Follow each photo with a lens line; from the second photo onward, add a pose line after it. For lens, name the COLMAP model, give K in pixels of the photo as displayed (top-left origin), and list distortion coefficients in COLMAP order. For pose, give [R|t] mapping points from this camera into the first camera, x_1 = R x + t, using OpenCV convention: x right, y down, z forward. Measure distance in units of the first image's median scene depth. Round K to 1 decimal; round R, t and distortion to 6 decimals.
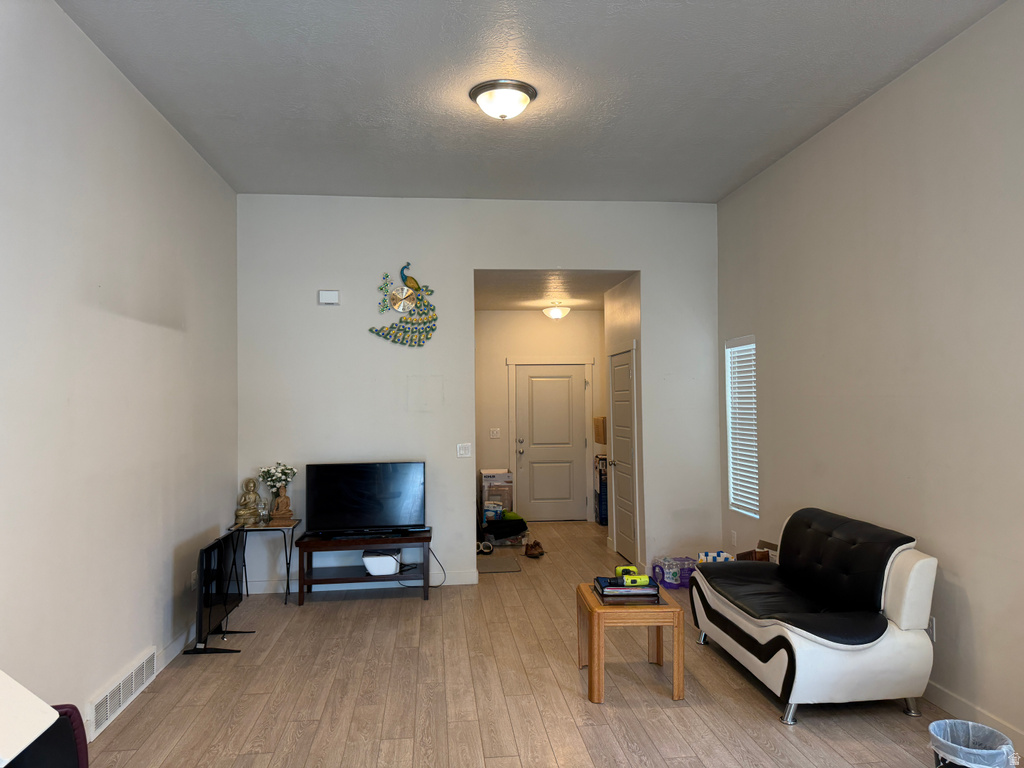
lens RADIAL K [[718.6, 0, 512.0], [0, 718.6, 384.0], [0, 0, 1]] dist [0.034352, -0.035616]
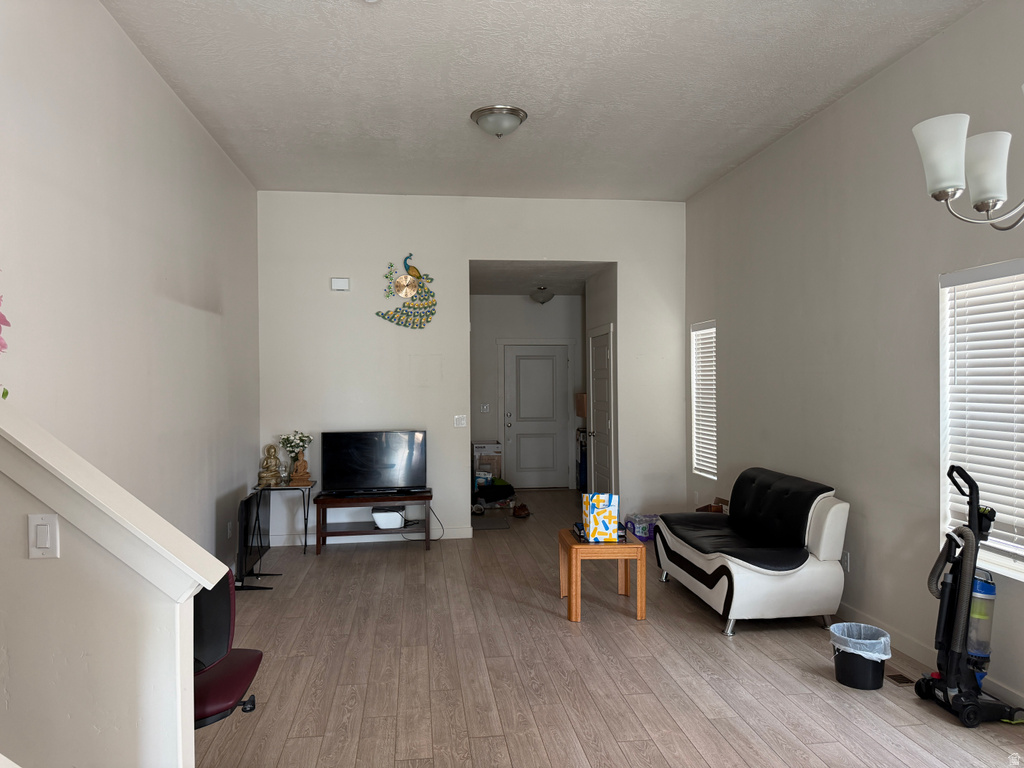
lens RADIAL K [[718.6, 0, 512.0], [0, 718.6, 384.0], [0, 0, 1]] dist [0.034352, -0.035616]
pose [[0.999732, 0.003623, 0.022854, -0.012544], [-0.004253, 0.999611, 0.027550, 0.003225], [-0.022746, -0.027640, 0.999359, -0.143293]]
